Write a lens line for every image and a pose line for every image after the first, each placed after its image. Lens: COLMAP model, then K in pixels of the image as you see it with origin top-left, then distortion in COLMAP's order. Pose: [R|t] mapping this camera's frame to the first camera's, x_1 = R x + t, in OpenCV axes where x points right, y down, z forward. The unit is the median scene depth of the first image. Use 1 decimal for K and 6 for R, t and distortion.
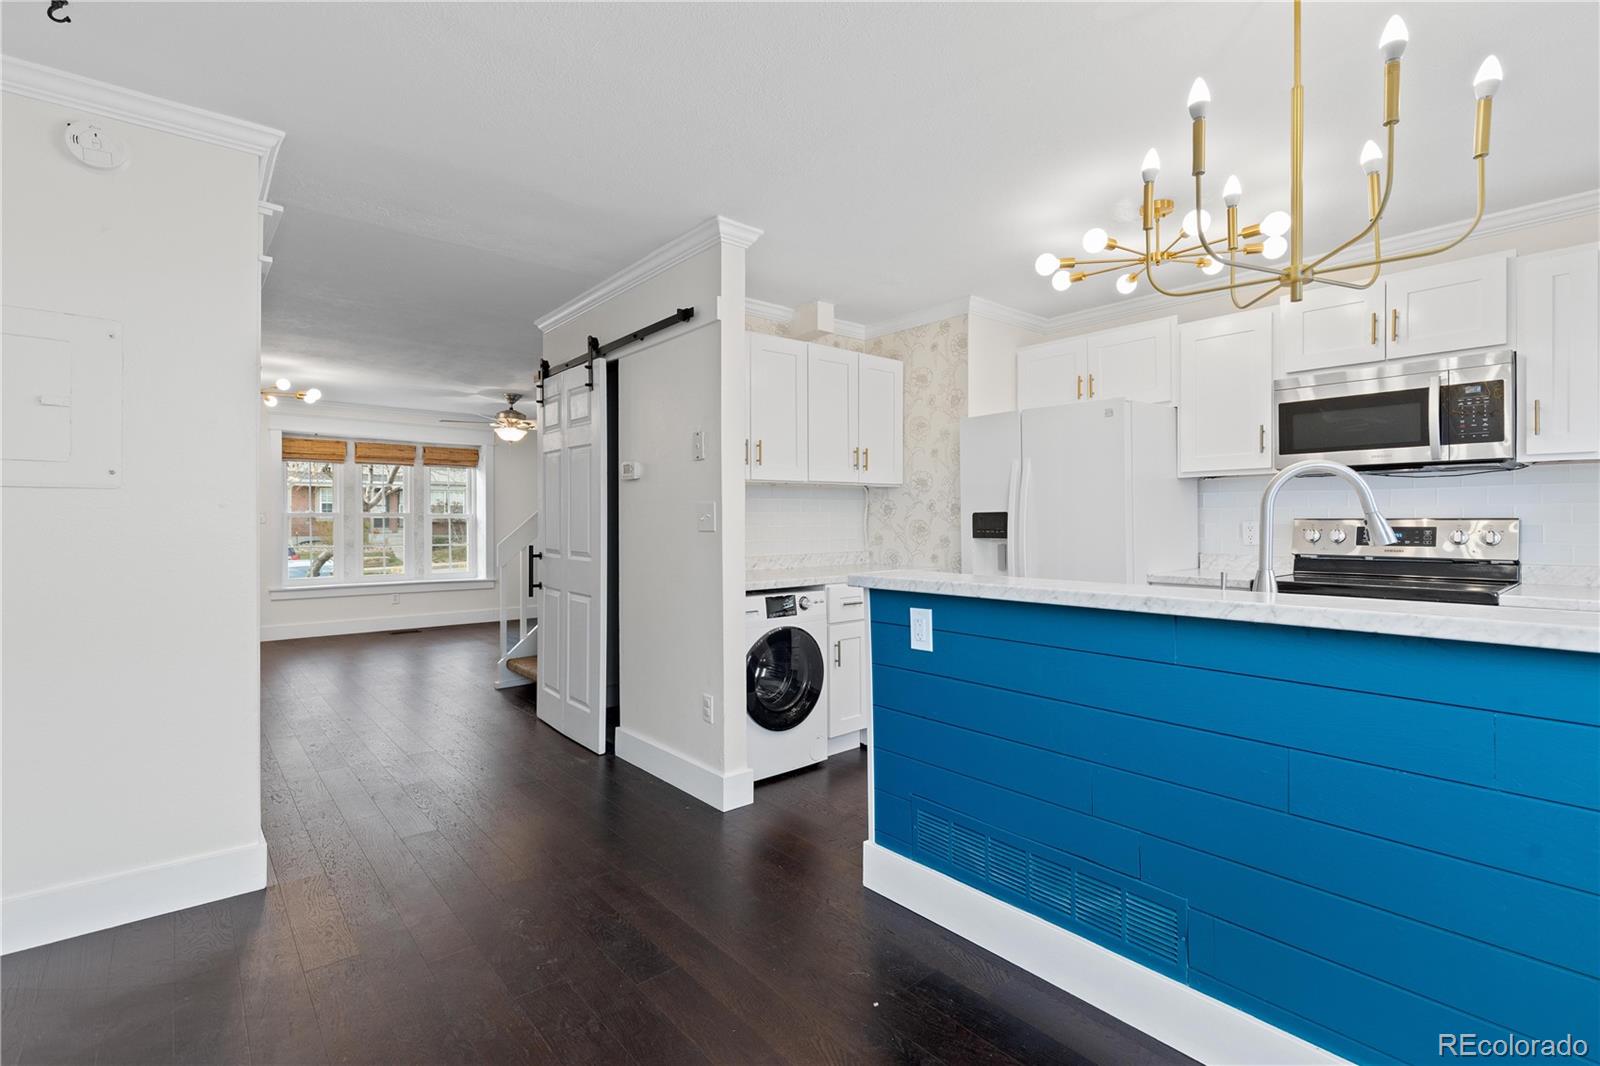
lens RADIAL K [[737.8, 0, 795.1], [0, 737.8, 526.1], [0, 0, 1]] dist [0.002511, -0.000394]
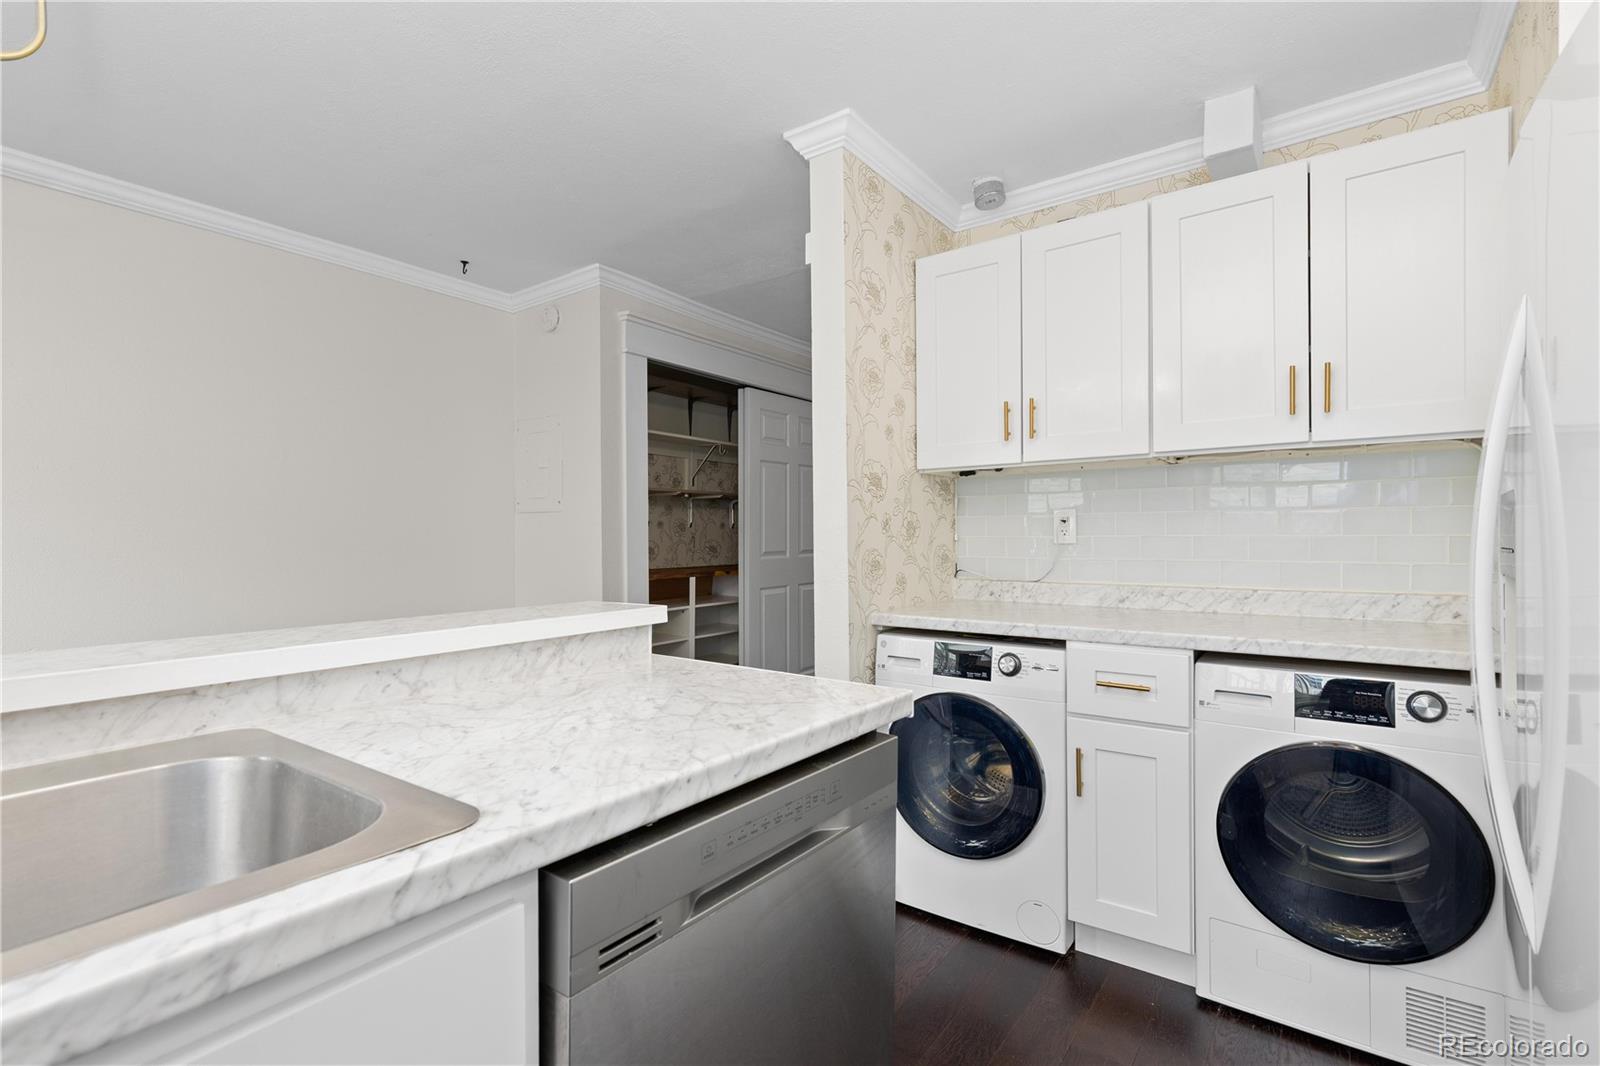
lens RADIAL K [[729.7, 0, 802.9], [0, 729.7, 538.1], [0, 0, 1]] dist [0.005619, 0.000131]
pose [[0.238735, 0.004268, -0.971075, 0.242942], [-0.002346, 0.999990, 0.003819, 0.000502], [0.971082, 0.001367, 0.238742, 0.313681]]
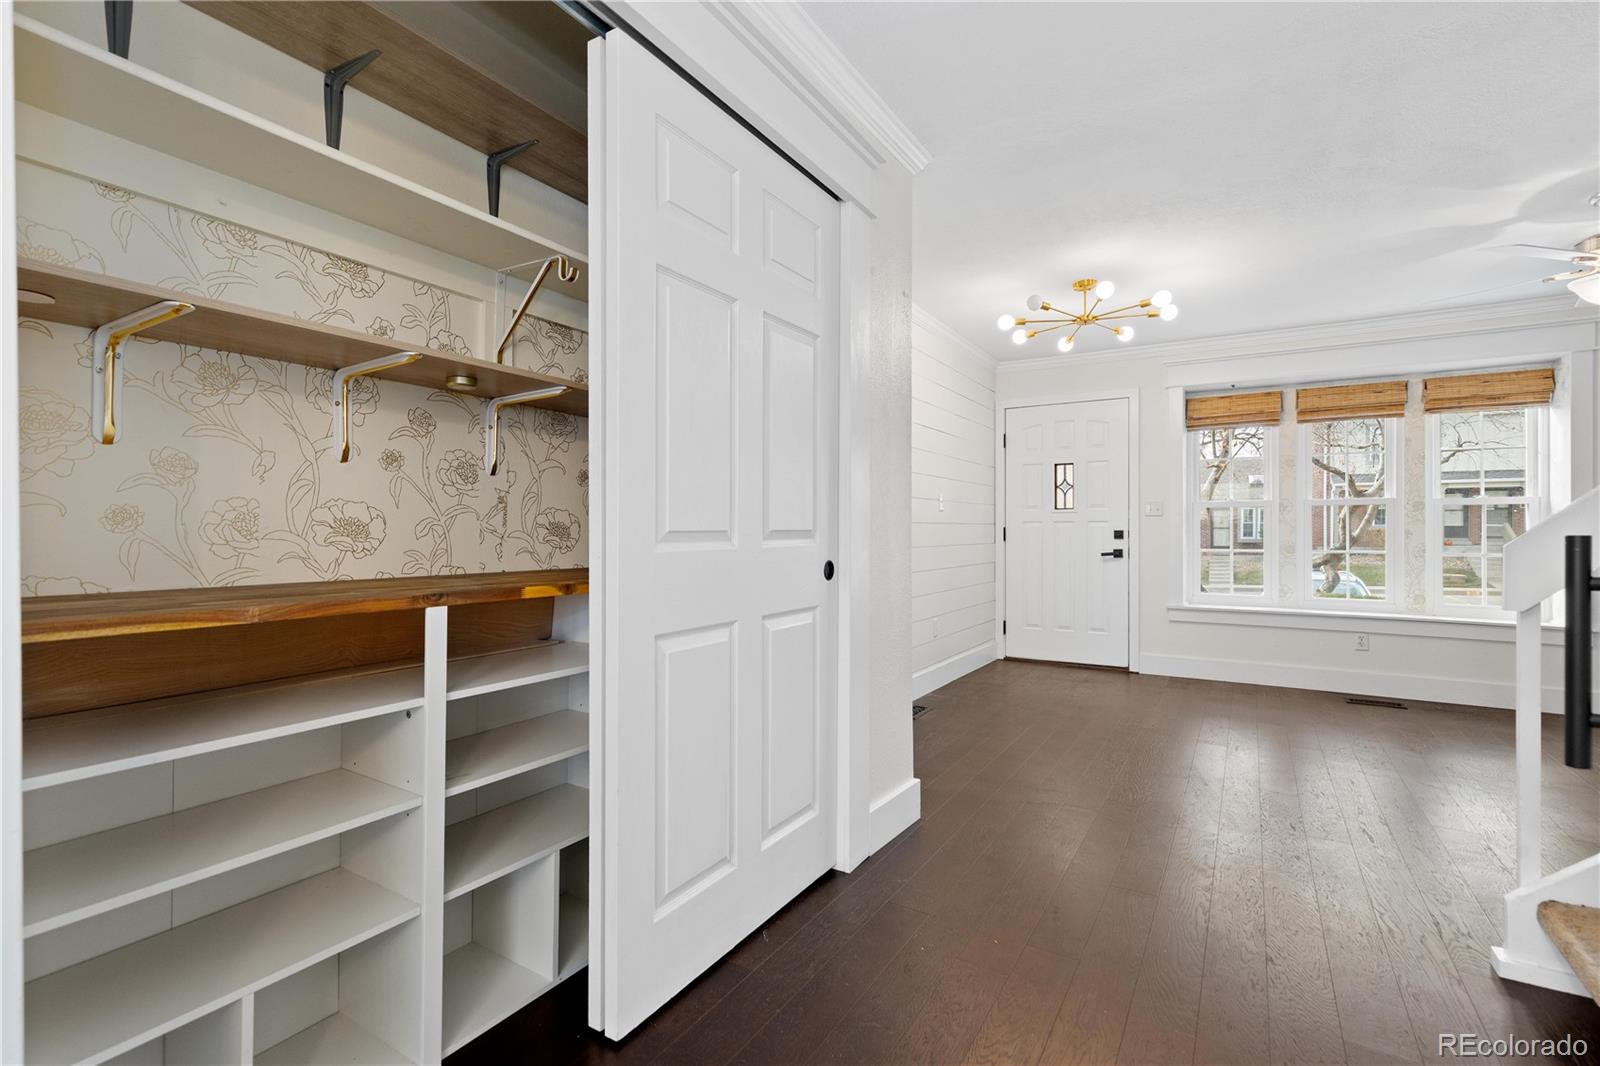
lens RADIAL K [[737.8, 0, 801.8], [0, 737.8, 537.3], [0, 0, 1]] dist [0.002511, -0.000394]
pose [[0.308035, -0.001001, -0.951375, -0.117555], [-0.001253, 0.999998, -0.001458, 0.015759], [0.951374, 0.001641, 0.308033, 0.393435]]
